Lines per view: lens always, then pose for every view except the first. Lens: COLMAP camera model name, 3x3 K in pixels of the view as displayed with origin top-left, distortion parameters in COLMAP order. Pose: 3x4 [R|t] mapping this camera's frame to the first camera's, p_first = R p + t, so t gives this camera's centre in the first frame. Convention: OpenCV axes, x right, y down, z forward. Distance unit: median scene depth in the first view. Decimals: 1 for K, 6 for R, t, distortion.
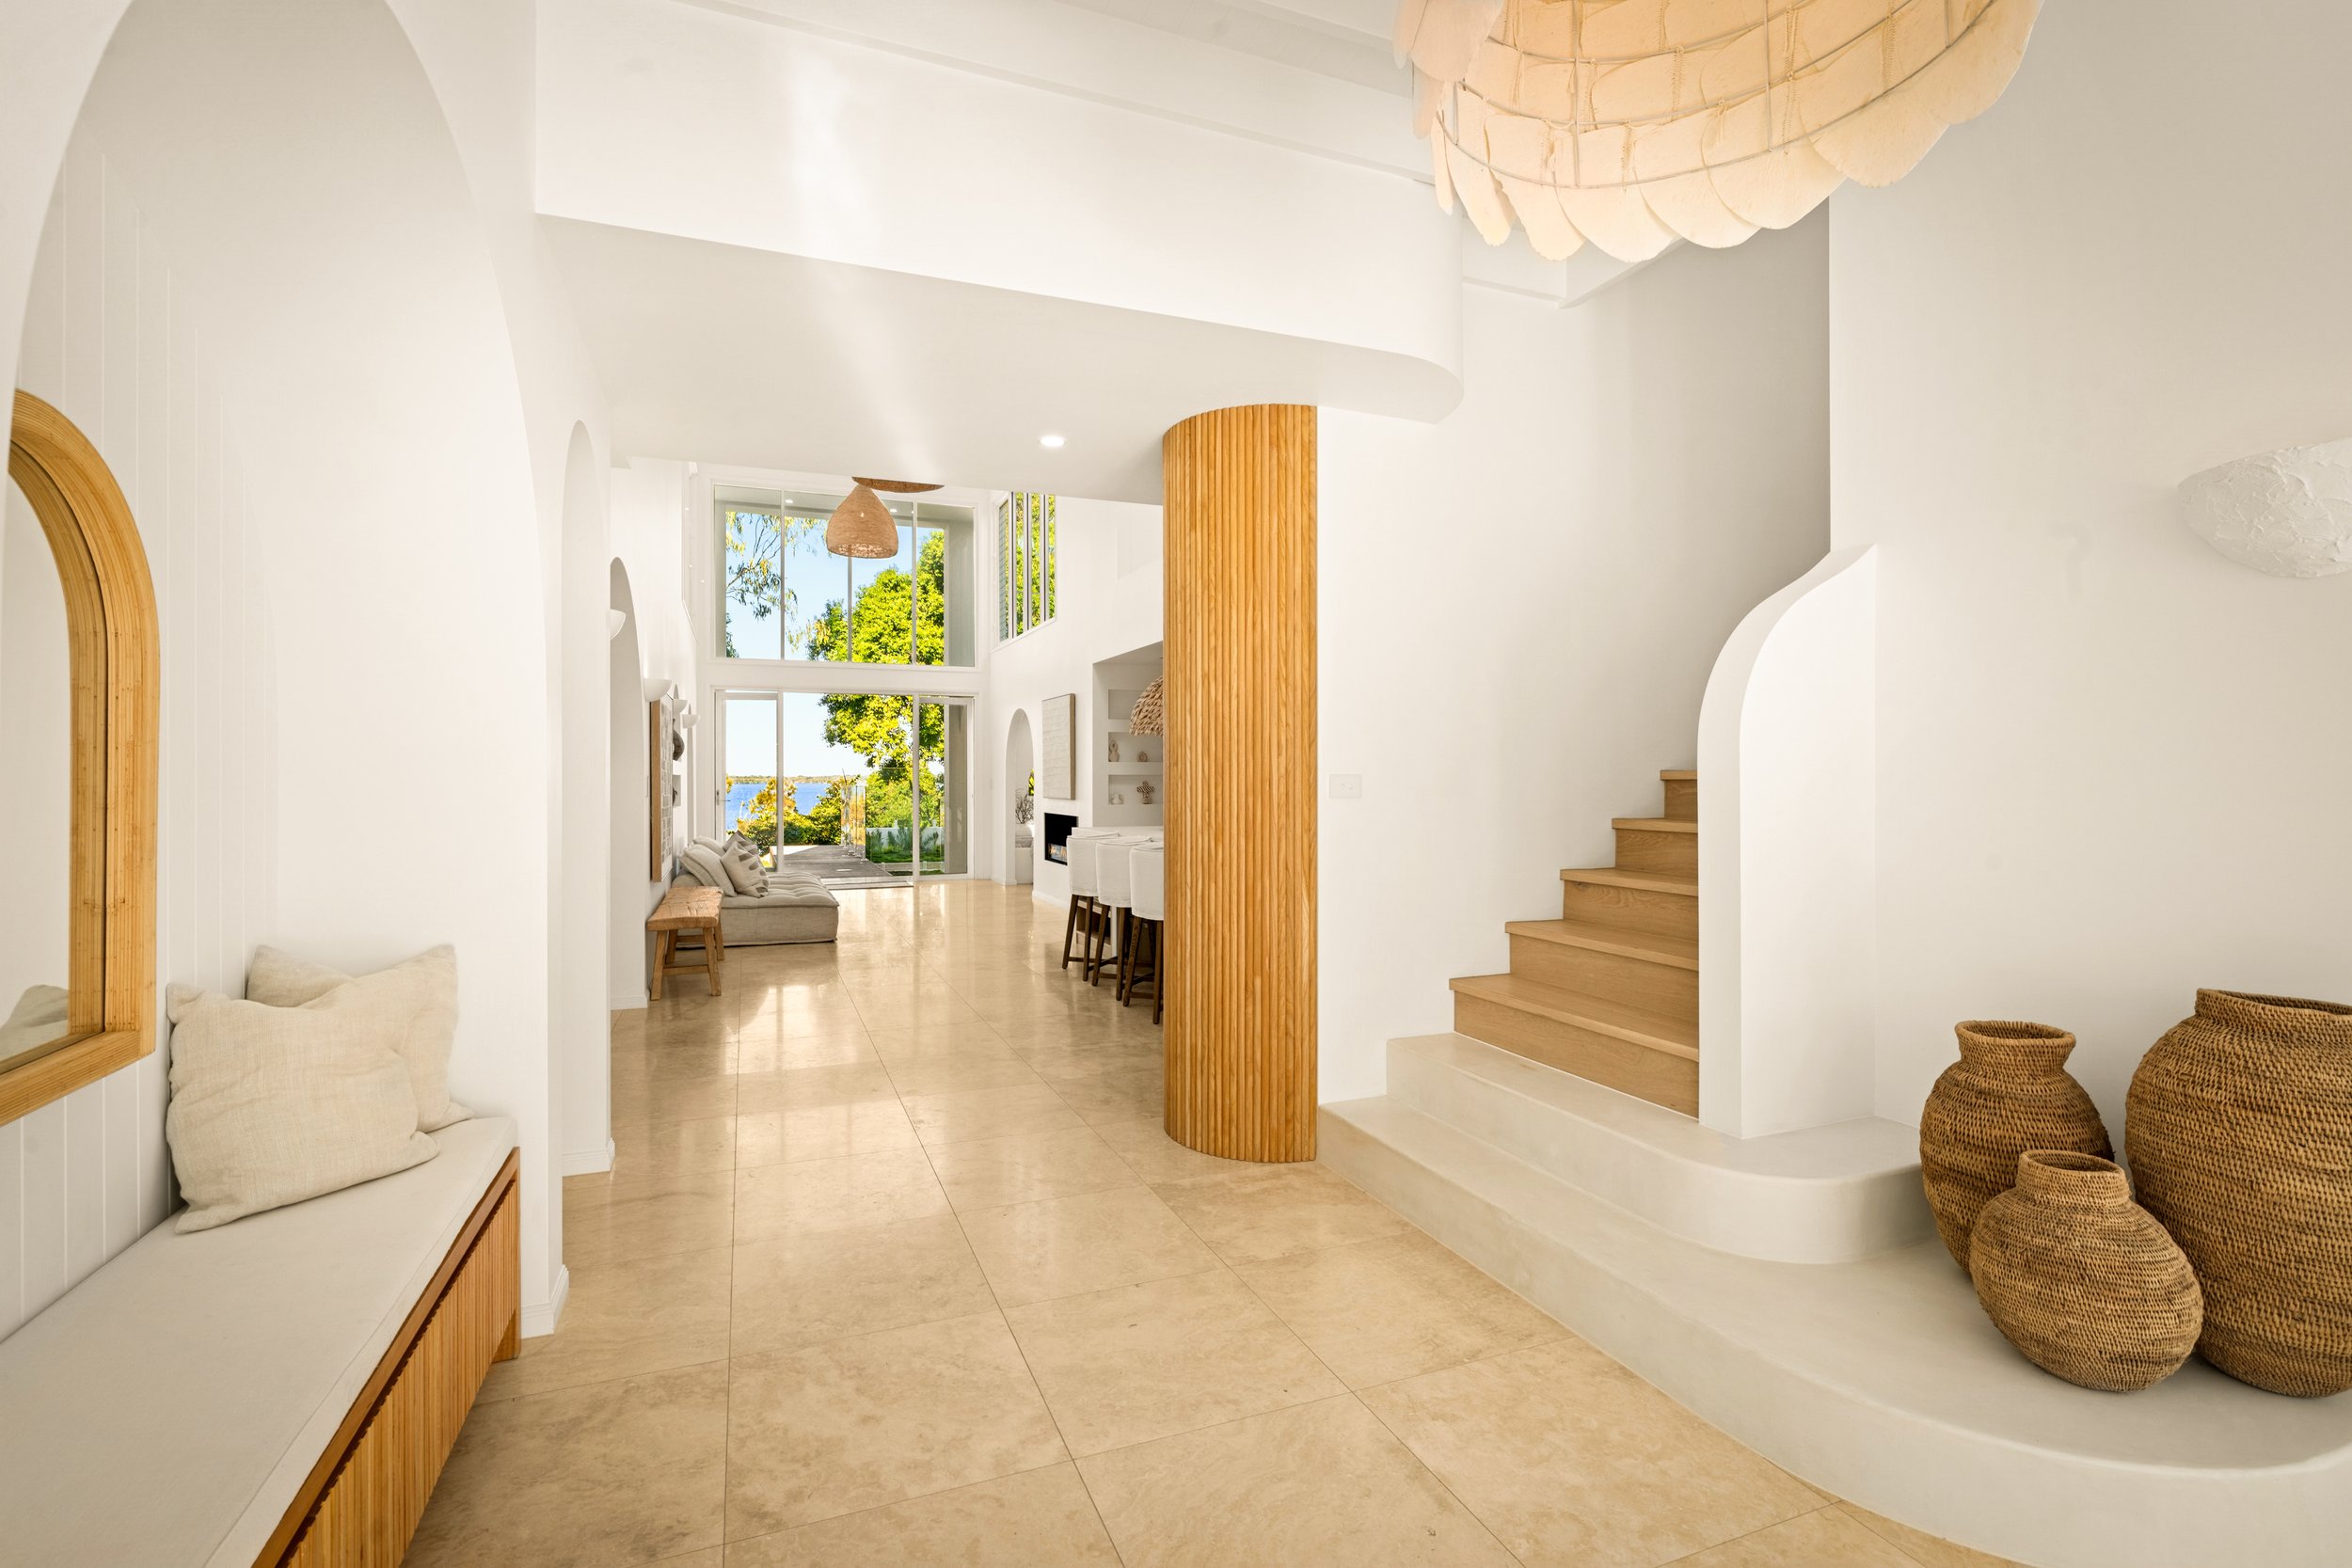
lens RADIAL K [[1145.7, 0, 1184.4], [0, 1145.7, 779.4], [0, 0, 1]] dist [0.000373, 0.000910]
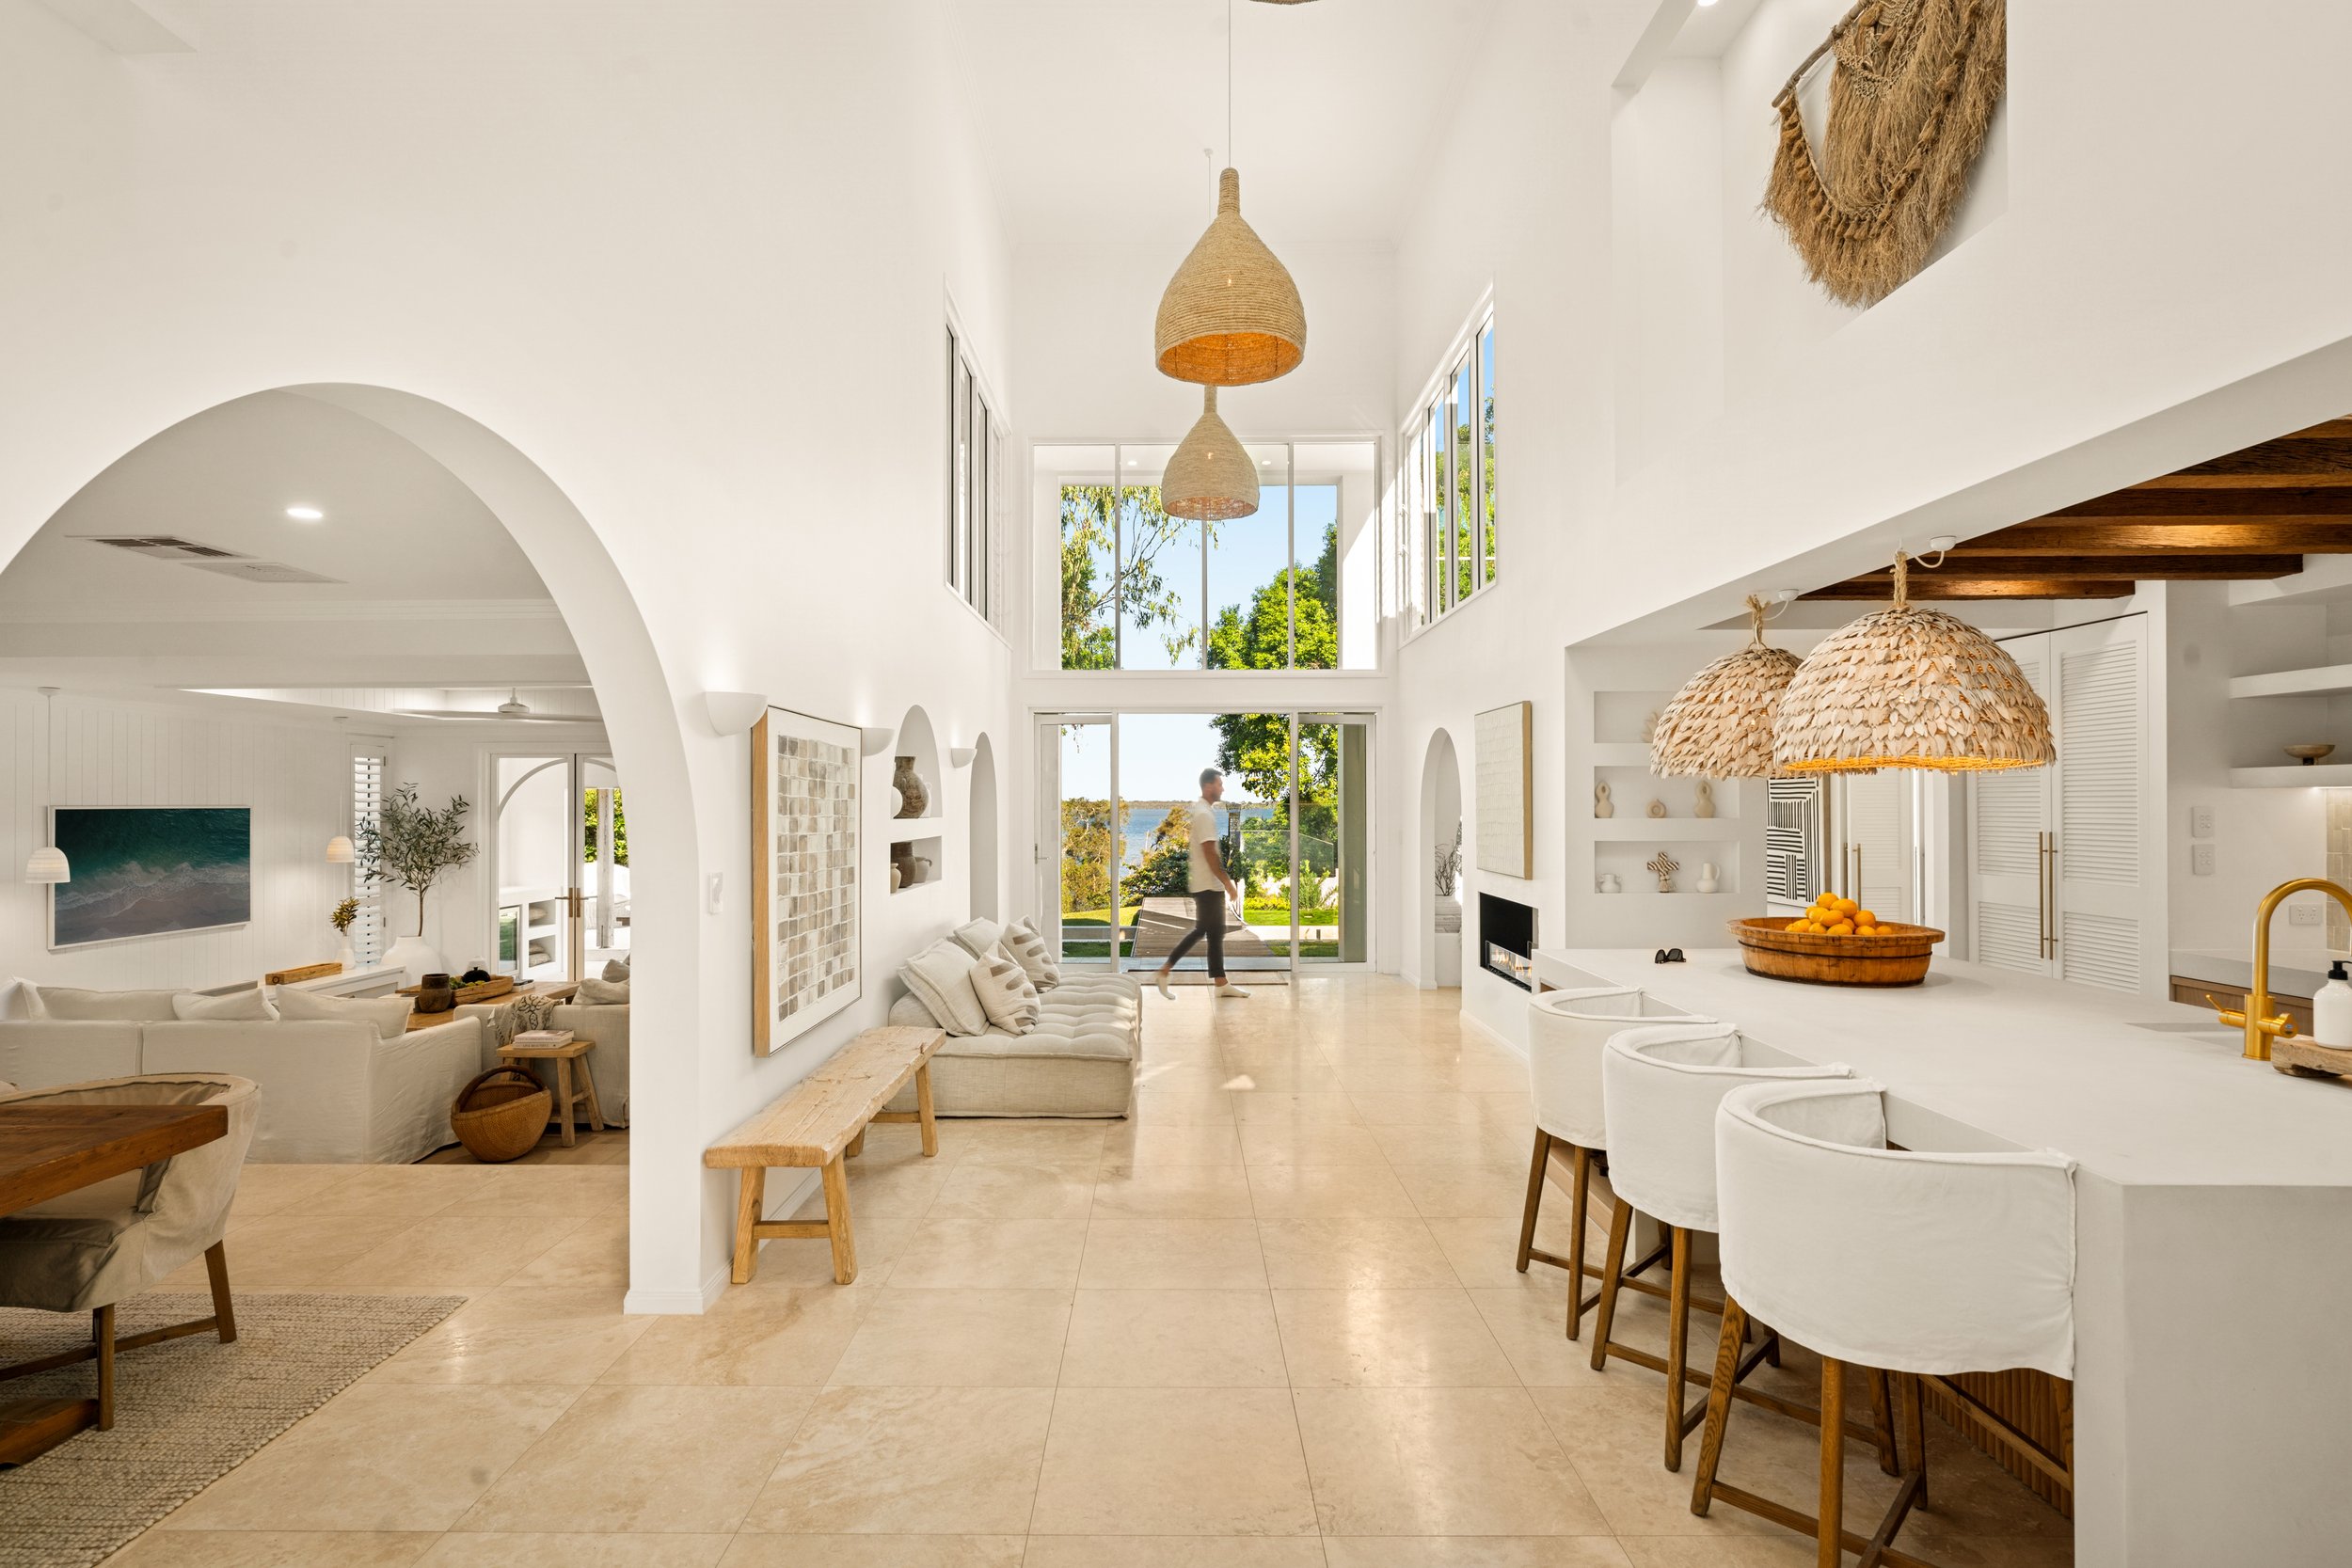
lens RADIAL K [[1145.7, 0, 1178.7], [0, 1145.7, 796.7], [0, 0, 1]] dist [0.000373, 0.000910]
pose [[0.929848, -0.000252, -0.367944, -0.048677], [-0.000116, 1.000000, -0.000976, -0.025202], [0.367944, 0.000950, 0.929848, 0.391536]]
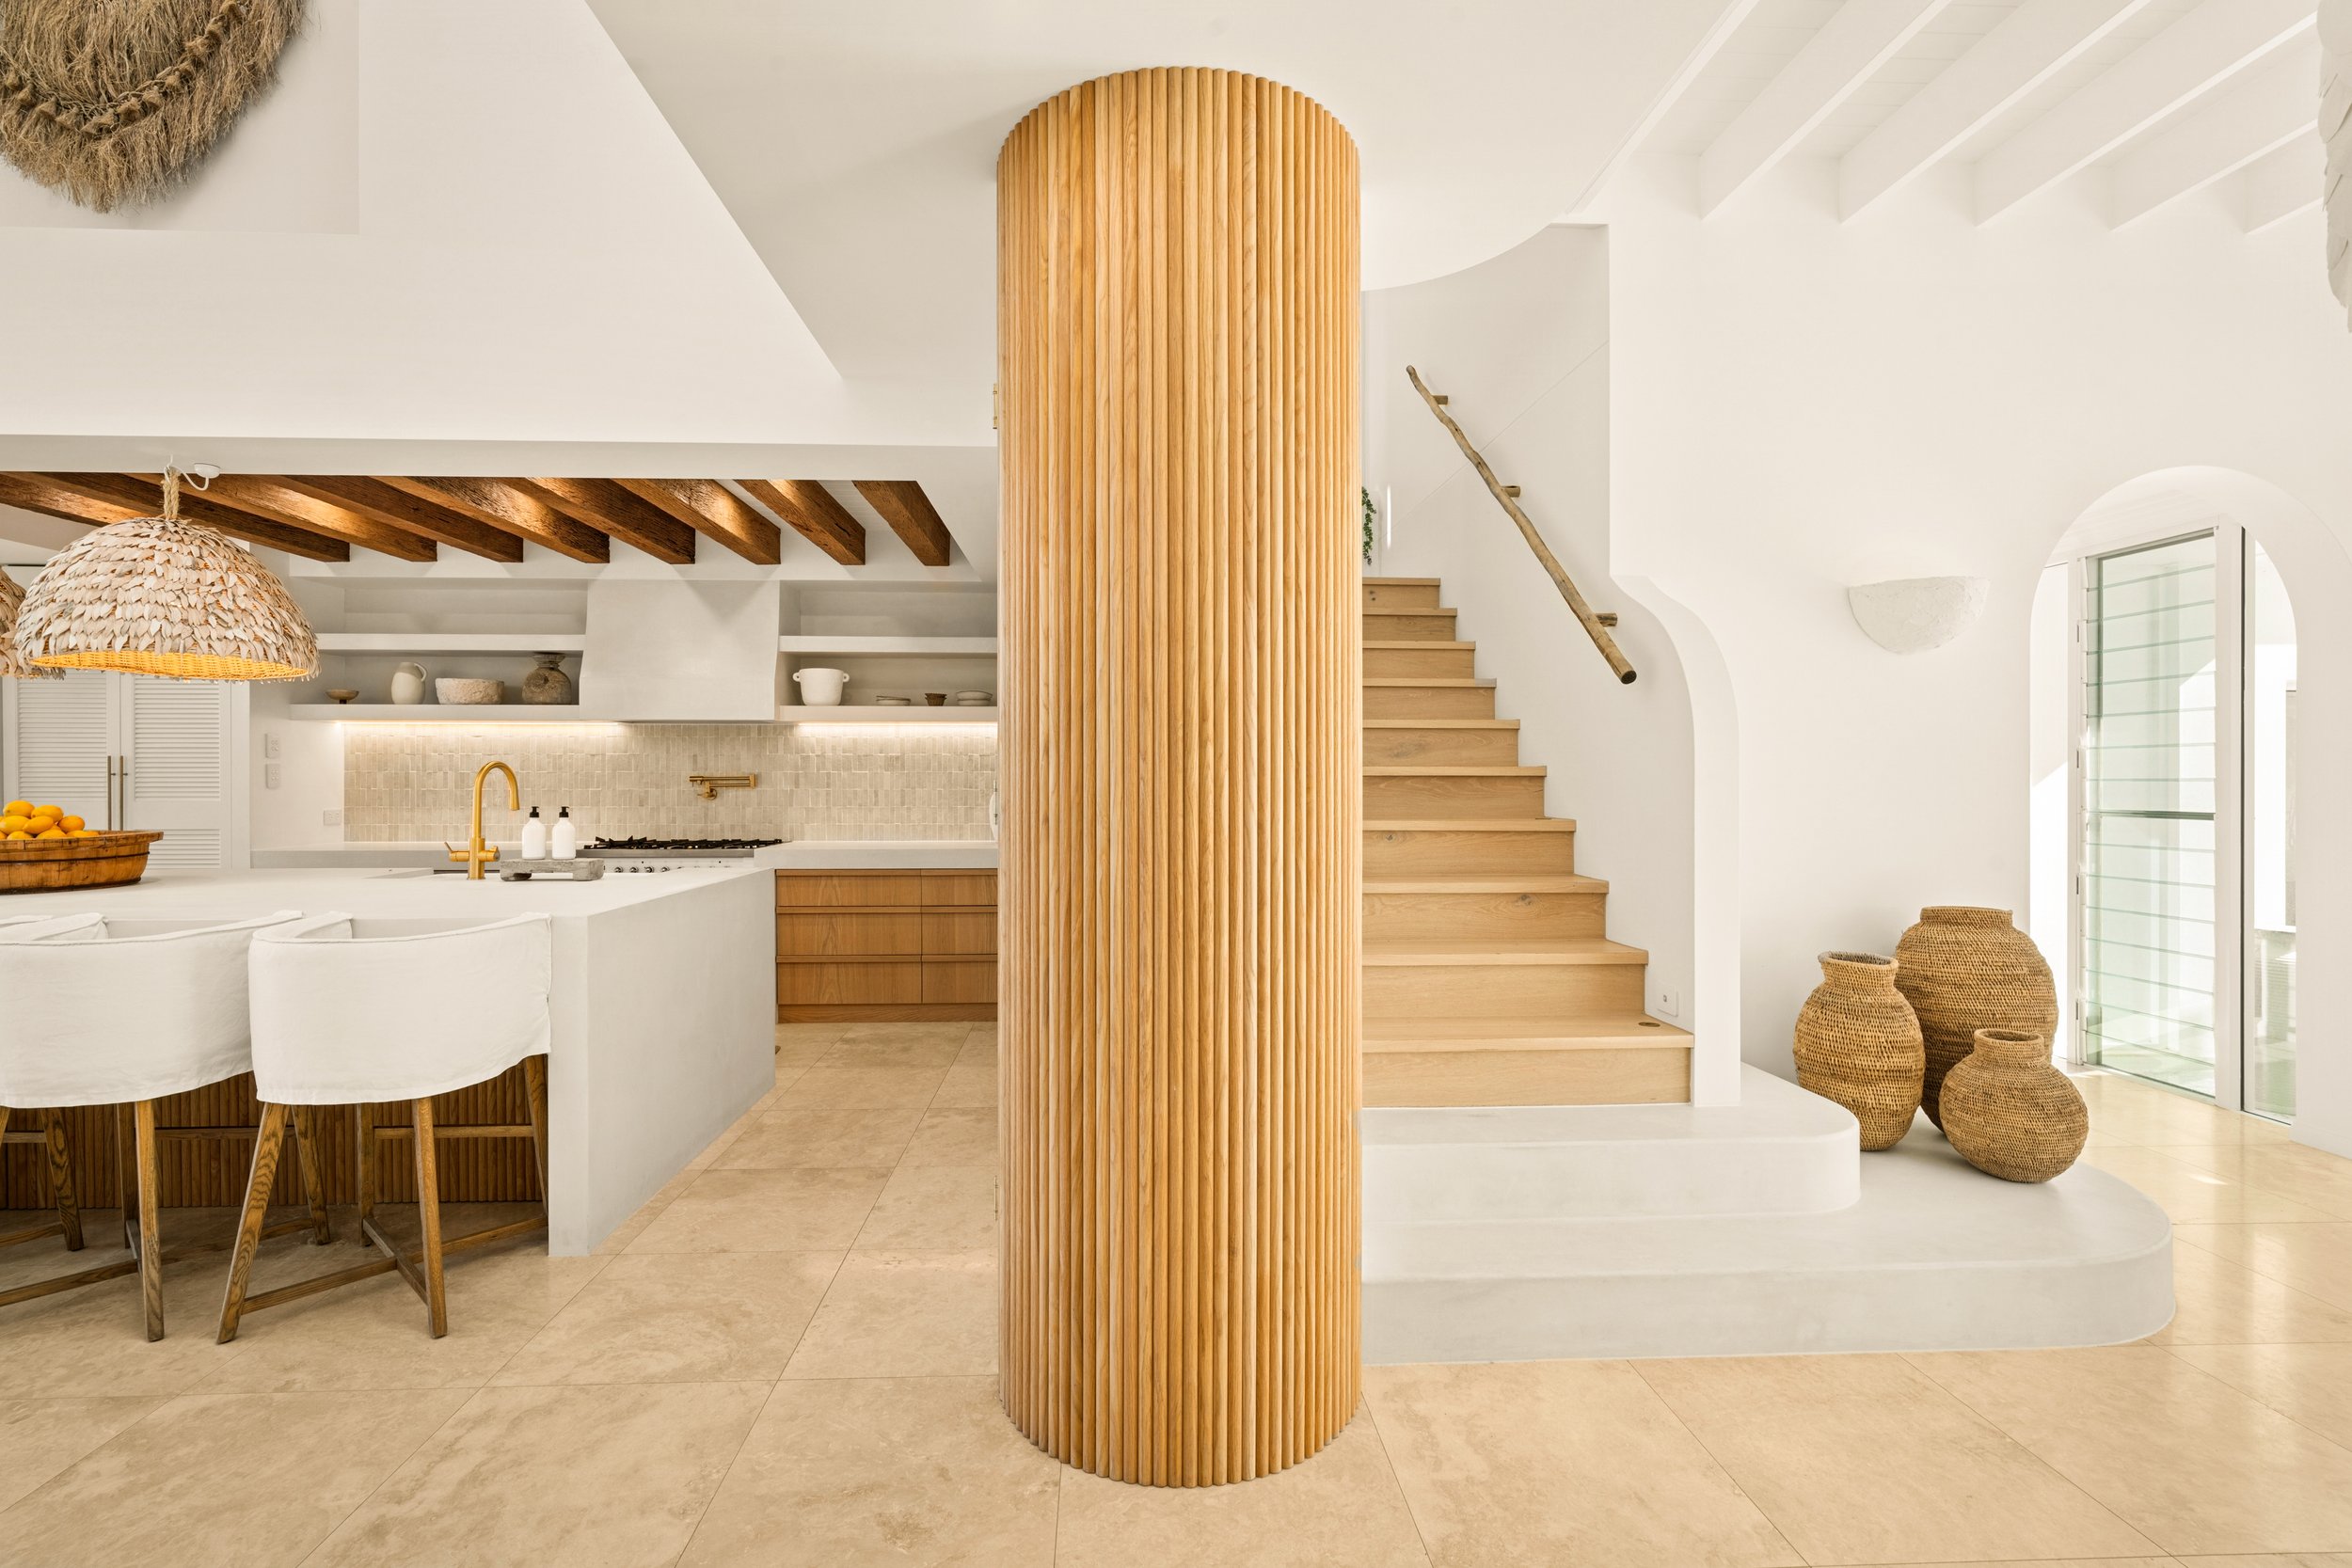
lens RADIAL K [[1058.6, 0, 1172.4], [0, 1058.6, 785.6], [0, 0, 1]] dist [0.003685, 0.000796]
pose [[0.302090, -0.004664, 0.953268, -0.201141], [0.000477, 0.999989, 0.004741, 0.001354], [-0.953279, -0.000978, 0.302089, 0.383370]]
